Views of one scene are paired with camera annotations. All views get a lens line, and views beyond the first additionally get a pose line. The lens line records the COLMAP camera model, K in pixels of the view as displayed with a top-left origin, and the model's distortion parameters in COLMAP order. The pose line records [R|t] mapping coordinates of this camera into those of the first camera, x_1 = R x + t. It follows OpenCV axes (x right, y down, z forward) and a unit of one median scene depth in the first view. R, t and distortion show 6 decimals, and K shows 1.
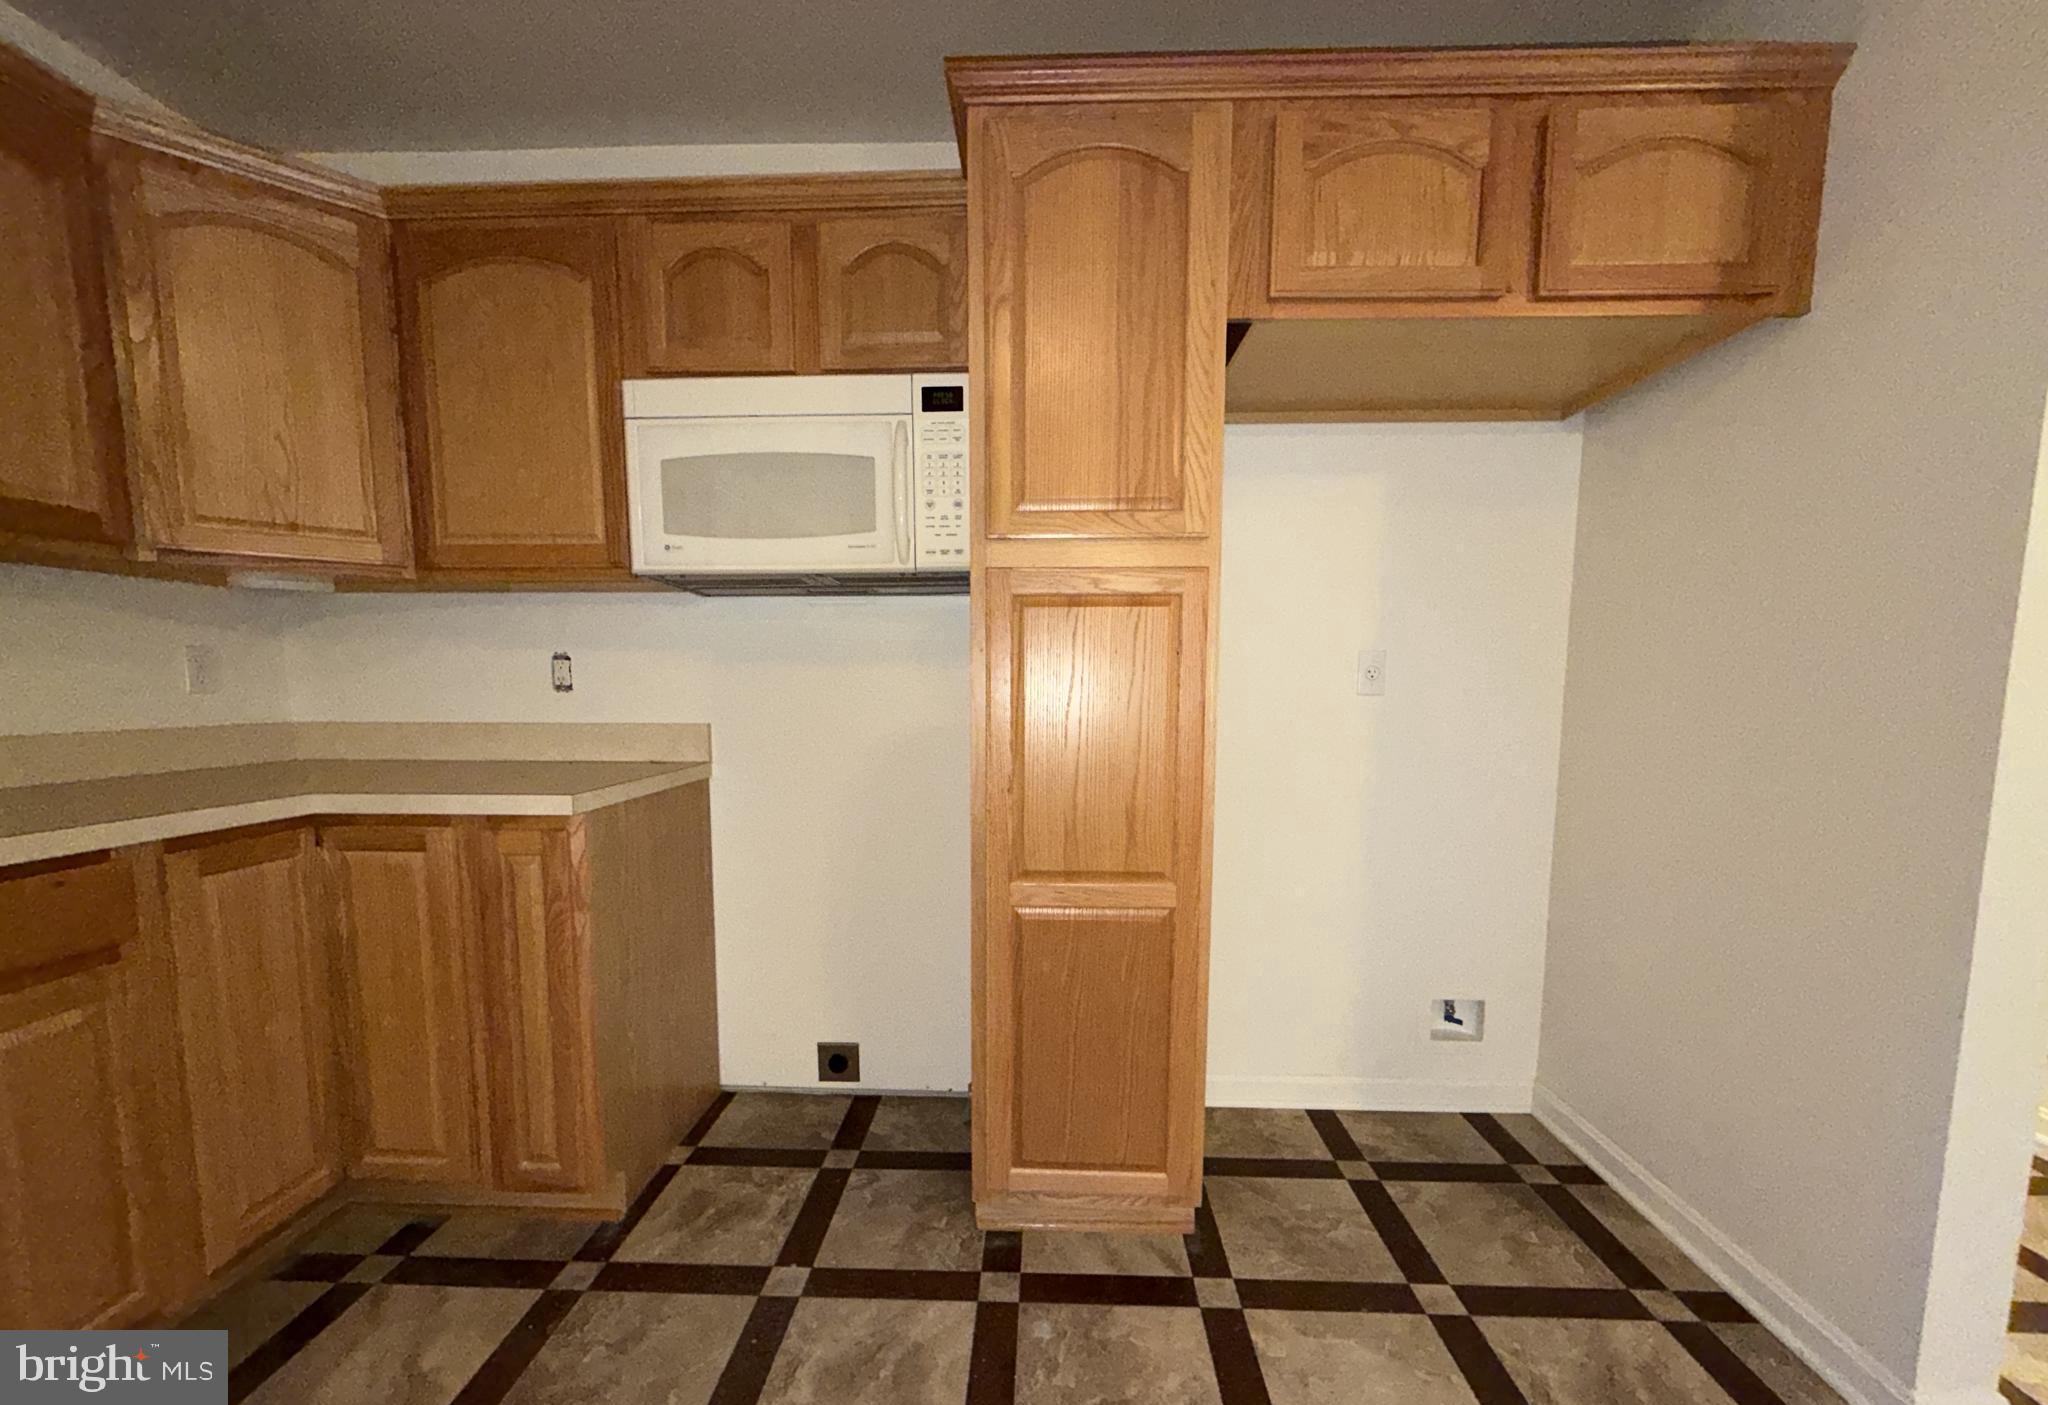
lens RADIAL K [[816.9, 0, 1019.9], [0, 816.9, 762.9], [0, 0, 1]] dist [0.000855, 0.000067]
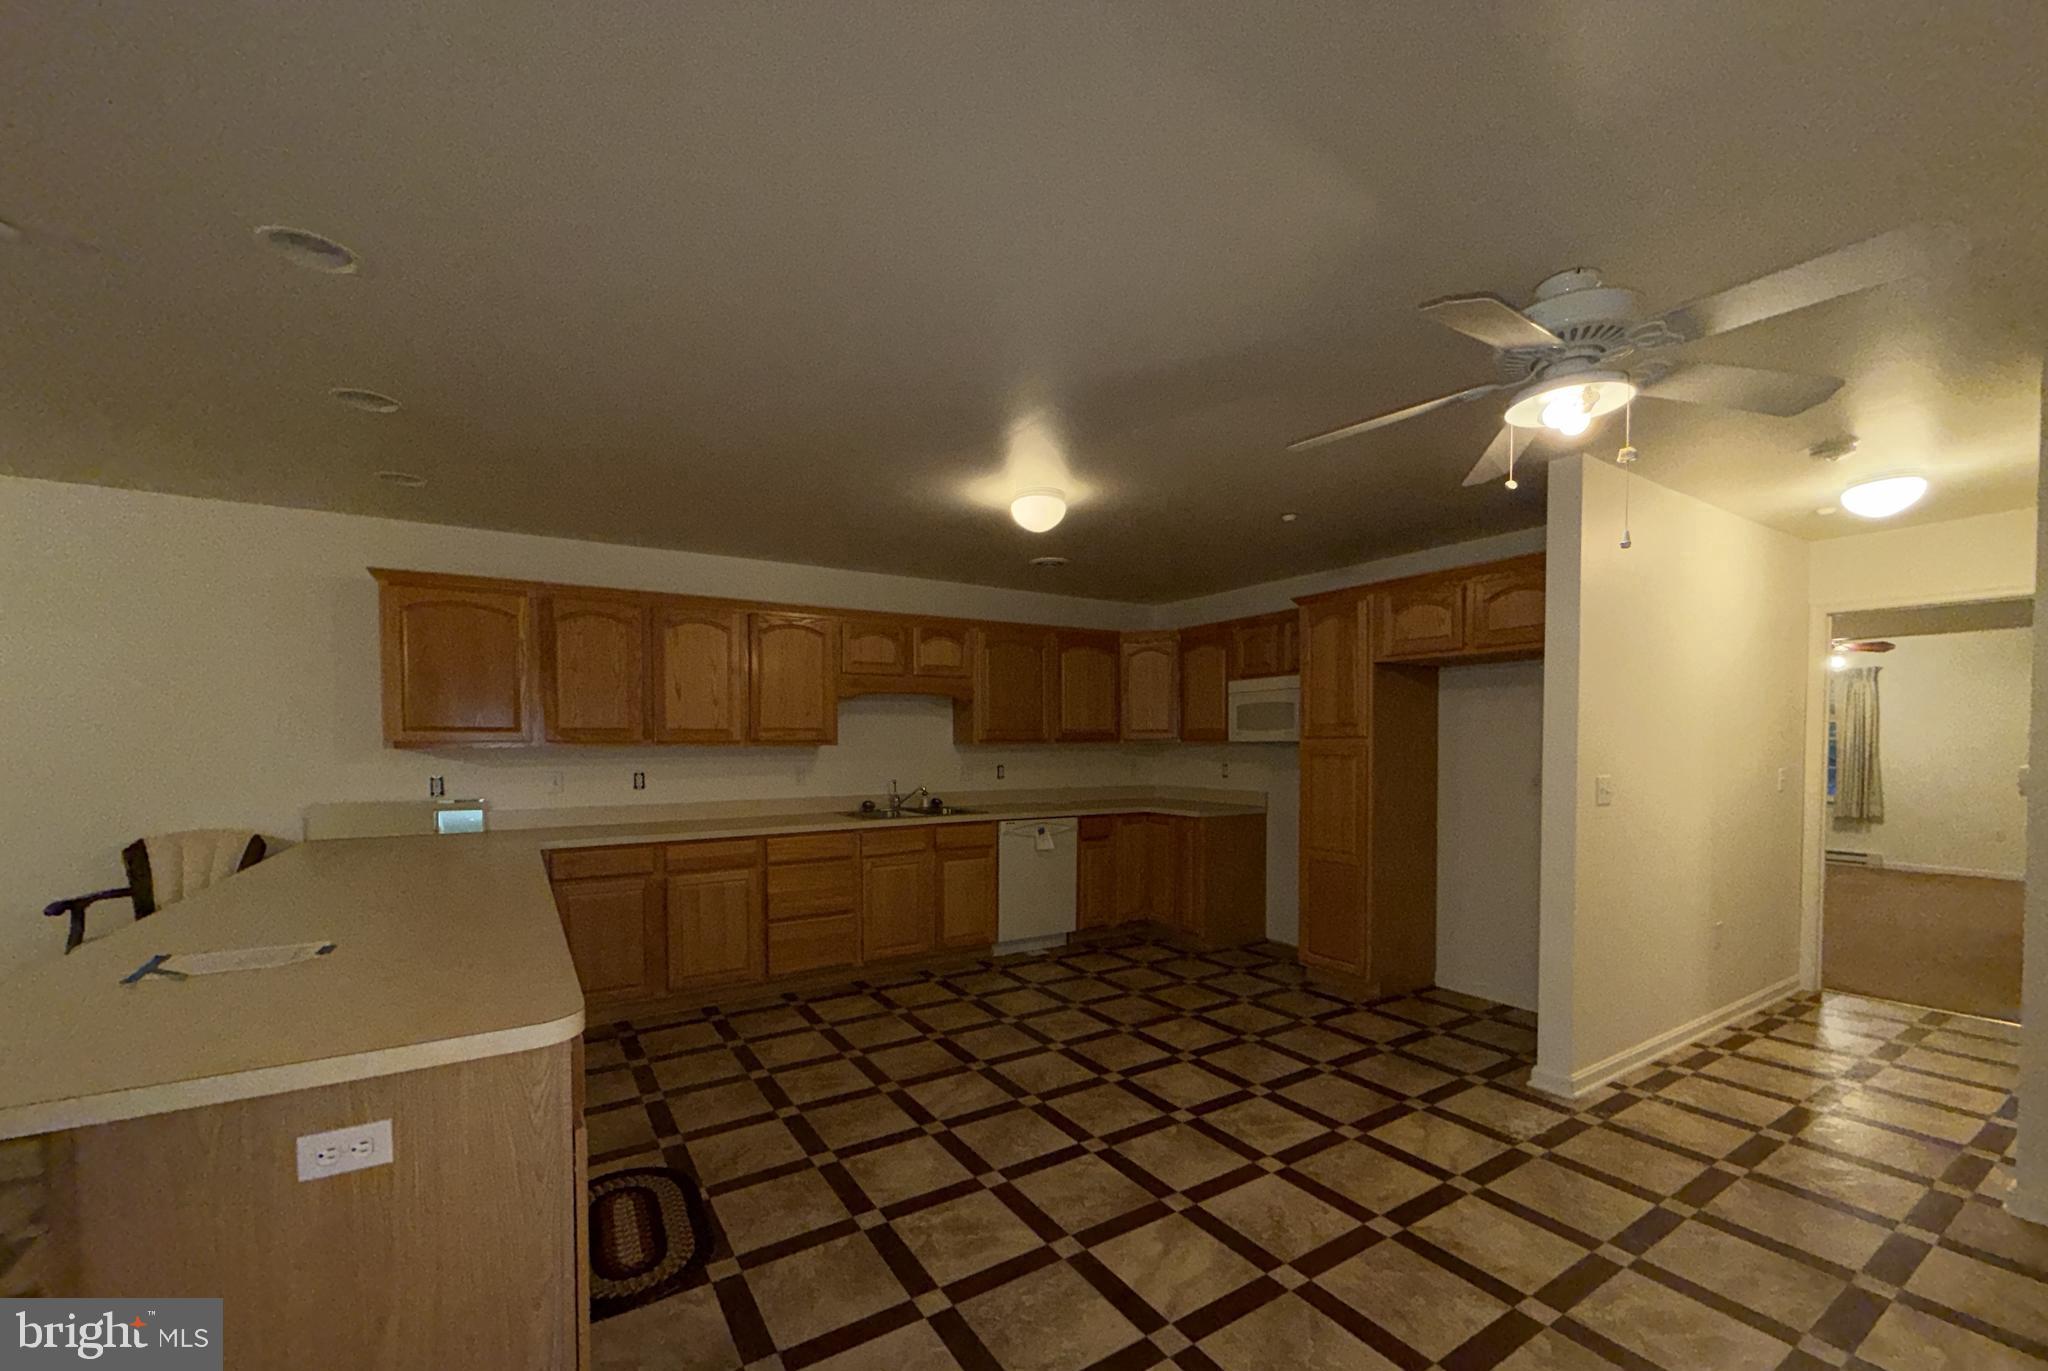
lens RADIAL K [[818.6, 0, 1023.4], [0, 818.6, 762.4], [0, 0, 1]] dist [-0.000358, -0.000331]
pose [[0.565647, 0.016515, -0.824482, 1.627960], [-0.083050, 0.995857, -0.037030, 0.022268], [0.820455, 0.089419, 0.564675, -1.365367]]
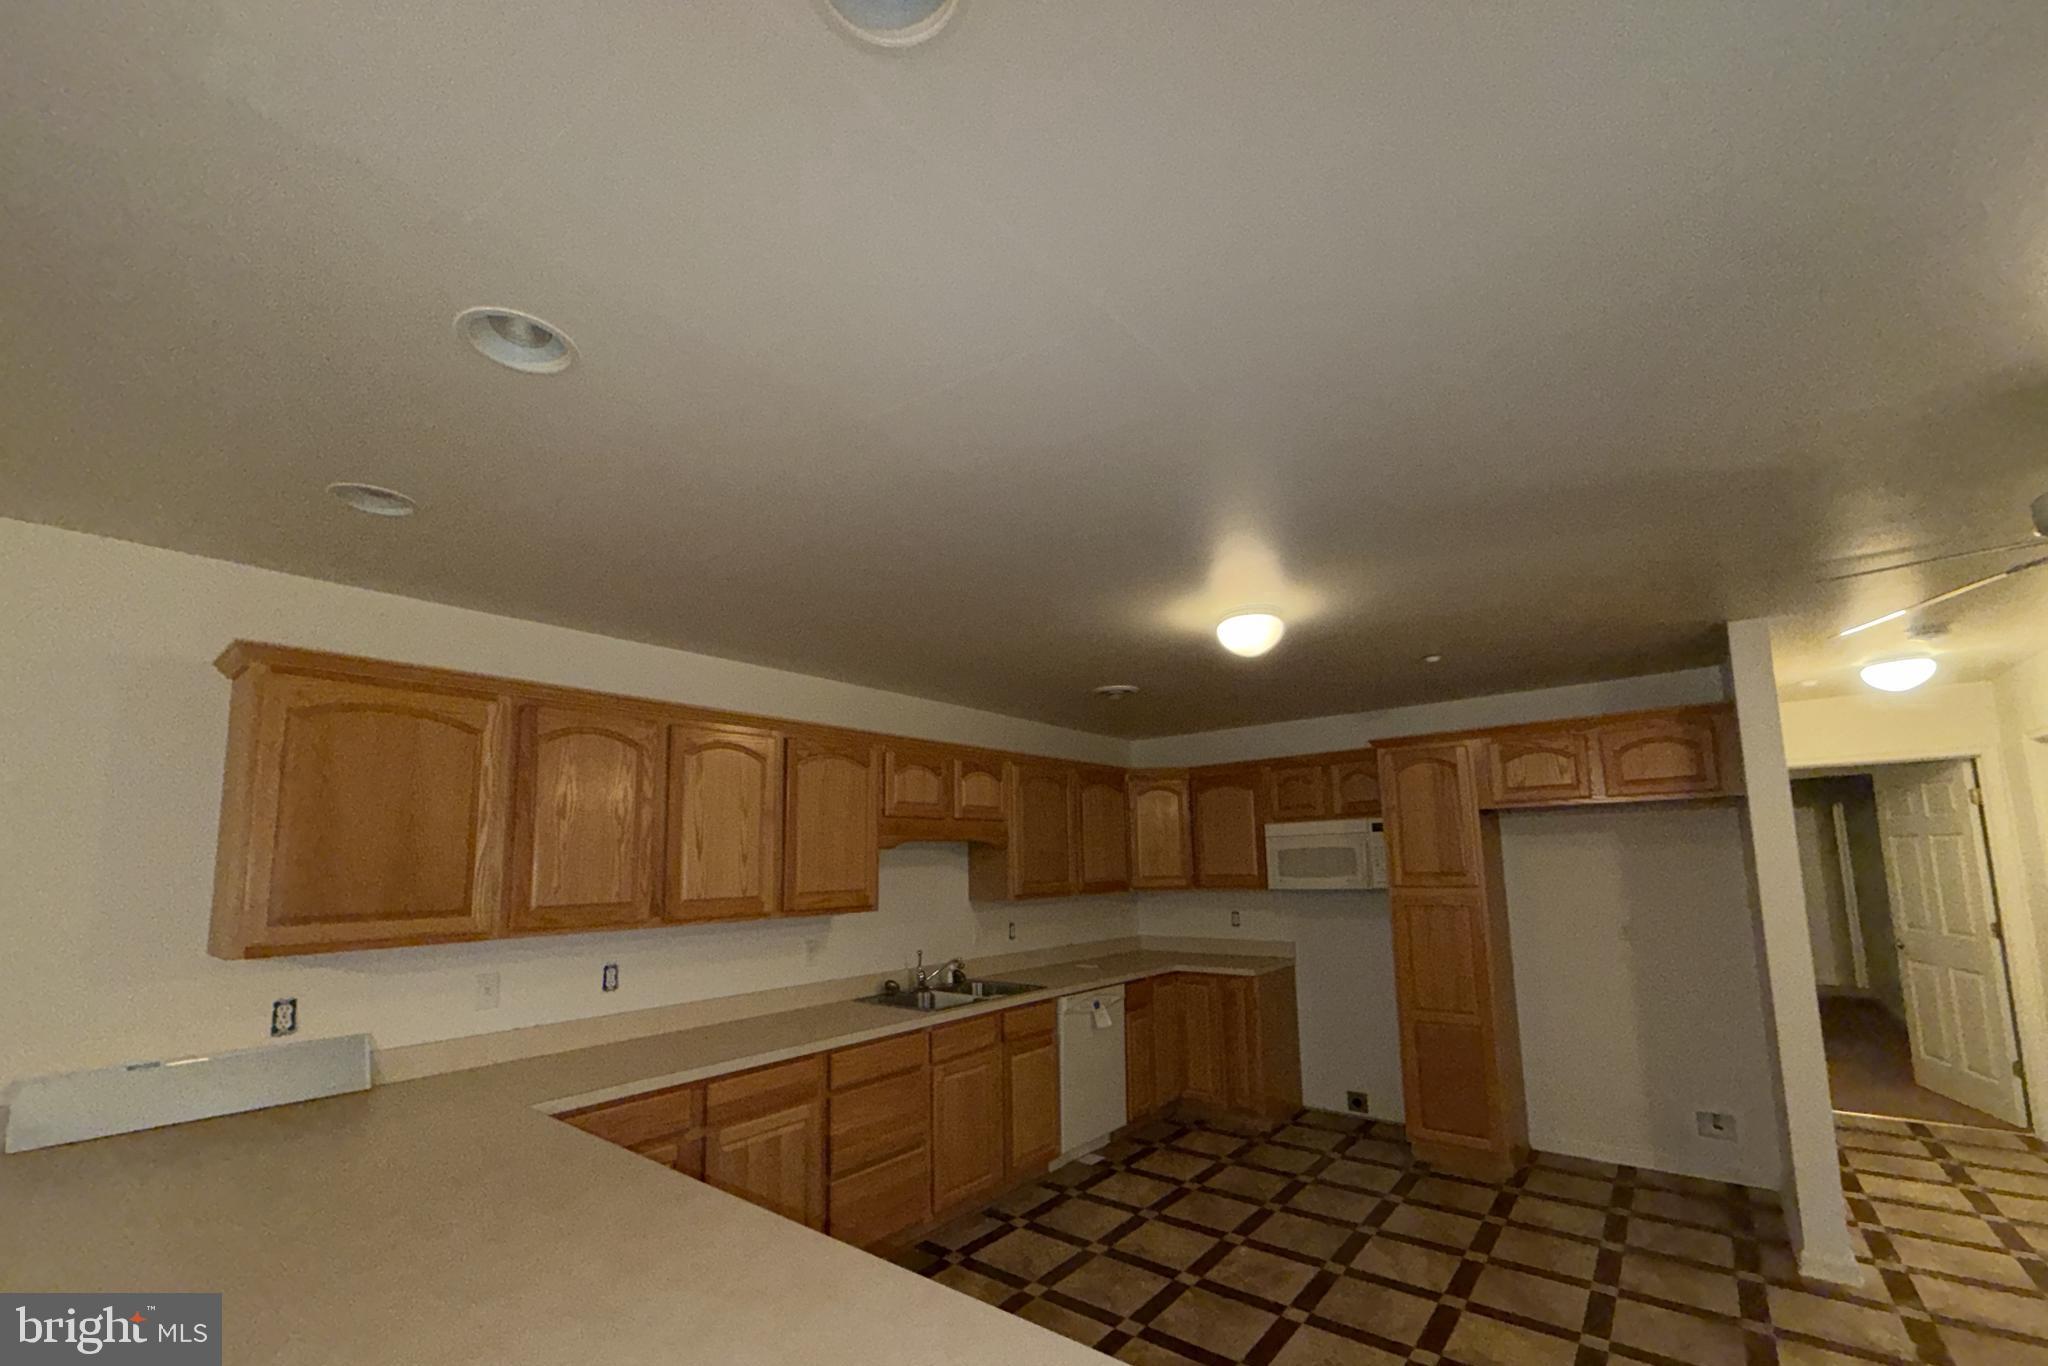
lens RADIAL K [[818.6, 0, 1023.4], [0, 818.6, 759.9], [0, 0, 1]] dist [-0.000358, -0.000331]
pose [[0.799253, -0.096137, -0.593256, 0.577147], [-0.040557, 0.976245, -0.212839, -0.031750], [0.599625, 0.194173, 0.776368, -1.810597]]
